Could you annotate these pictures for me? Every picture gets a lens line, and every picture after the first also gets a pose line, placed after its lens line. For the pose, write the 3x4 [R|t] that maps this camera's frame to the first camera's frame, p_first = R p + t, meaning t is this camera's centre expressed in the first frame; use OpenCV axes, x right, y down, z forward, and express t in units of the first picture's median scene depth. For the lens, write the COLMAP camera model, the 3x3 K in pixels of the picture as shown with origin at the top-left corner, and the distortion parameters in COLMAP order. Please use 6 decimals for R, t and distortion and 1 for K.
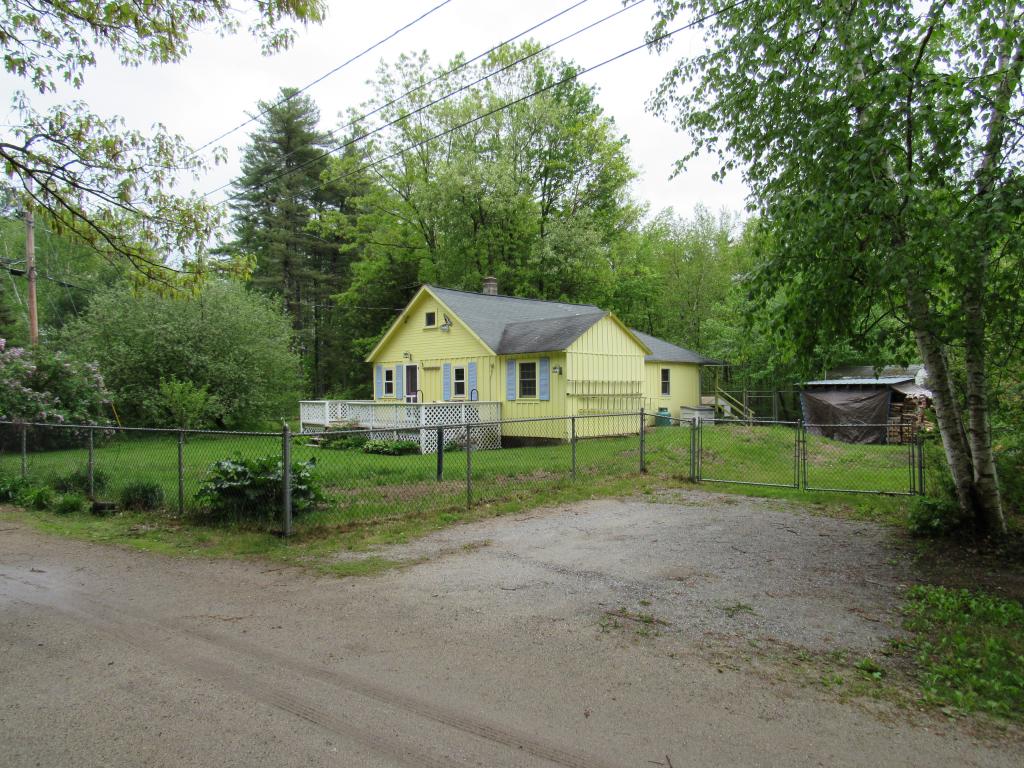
lens RADIAL K [[730.3, 0, 512.7], [0, 730.3, 384.6], [0, 0, 1]] dist [-0.023081, -0.003274]
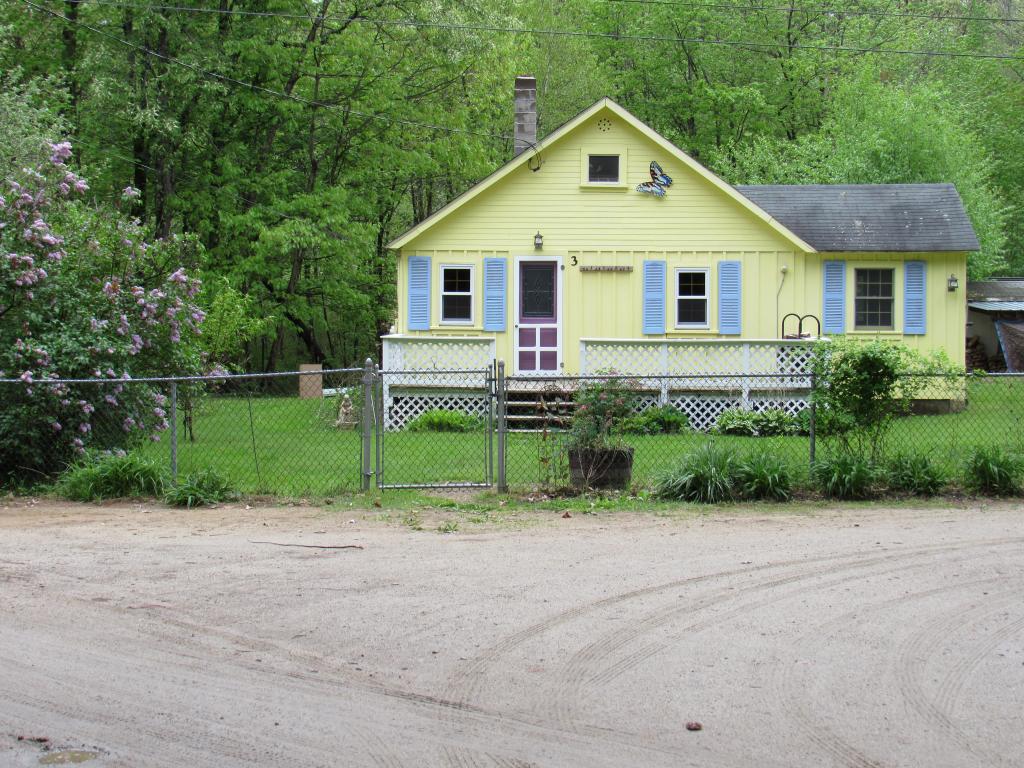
lens RADIAL K [[1923.0, 0, 509.4], [0, 1923.0, 384.6], [0, 0, 1]] dist [-0.203202, 0.000000]
pose [[0.732736, -0.012682, 0.680394, -1.048608], [-0.017152, 0.999164, 0.037096, 0.008623], [-0.680296, -0.038852, 0.731907, 0.102687]]
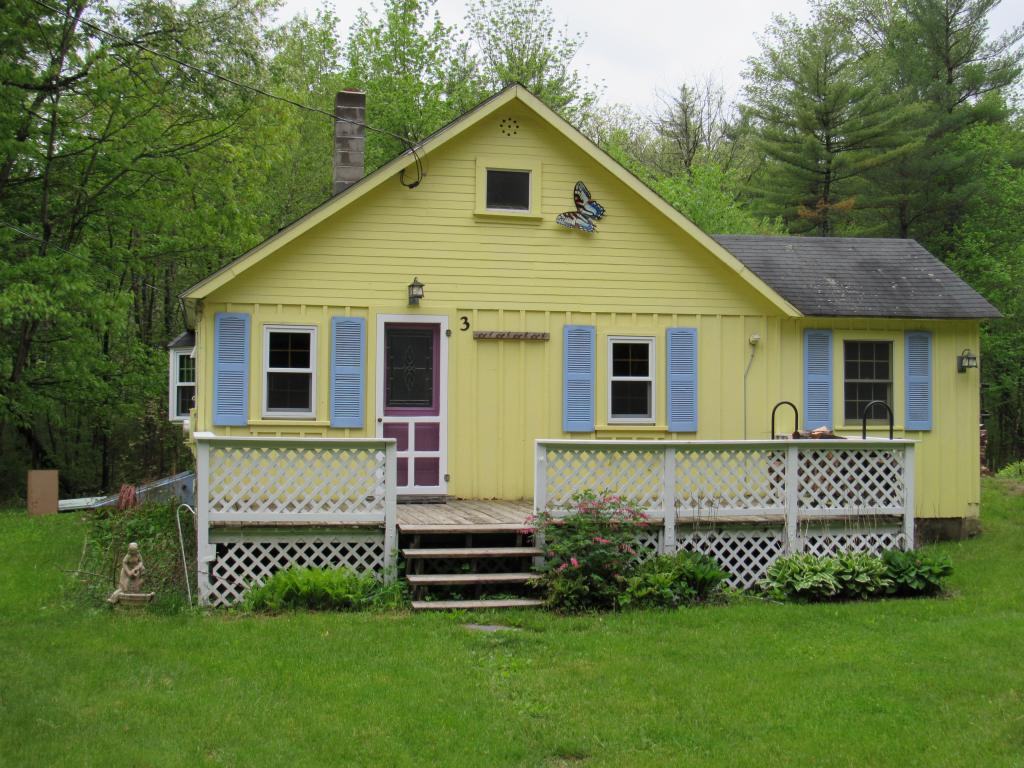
lens RADIAL K [[1301.6, 0, 515.4], [0, 1301.6, 382.5], [0, 0, 1]] dist [-0.081081, 0.000000]
pose [[0.528837, 0.034953, 0.848003, -0.622069], [-0.018065, 0.999389, -0.029927, 0.016883], [-0.848531, 0.000507, 0.529145, 0.694460]]
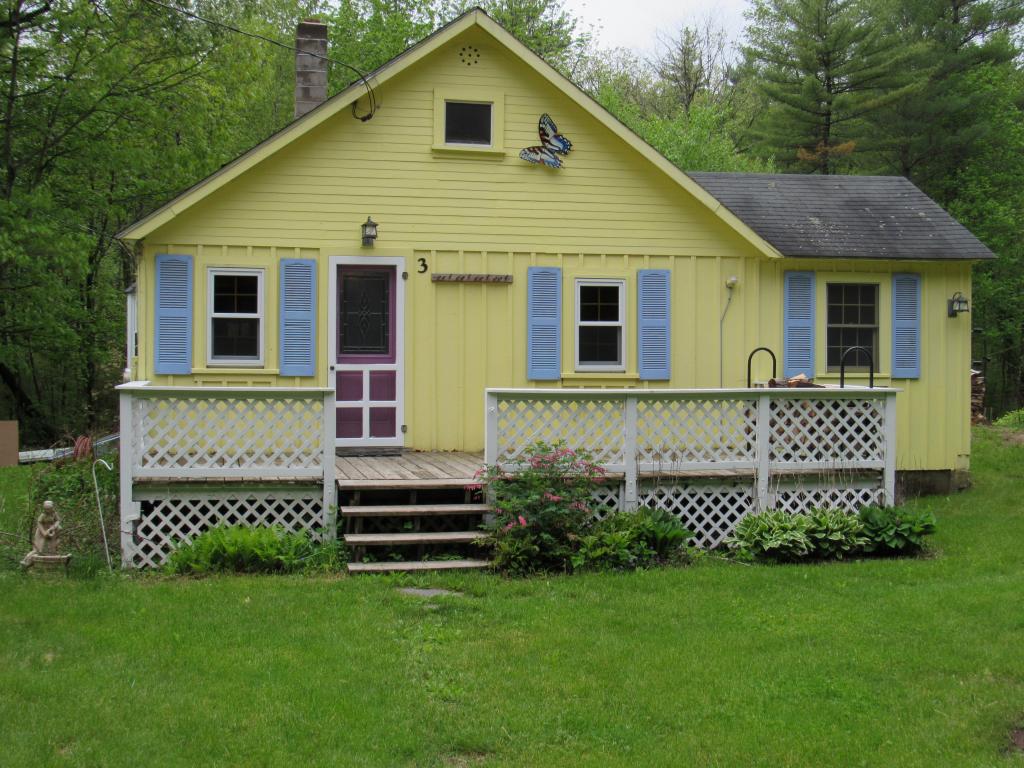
lens RADIAL K [[1293.1, 0, 516.0], [0, 1293.1, 385.2], [0, 0, 1]] dist [-0.062278, 0.000000]
pose [[0.533455, -0.002334, 0.845825, -0.580872], [-0.016243, 0.999784, 0.013004, 0.016279], [-0.845673, -0.020676, 0.533301, 0.696233]]
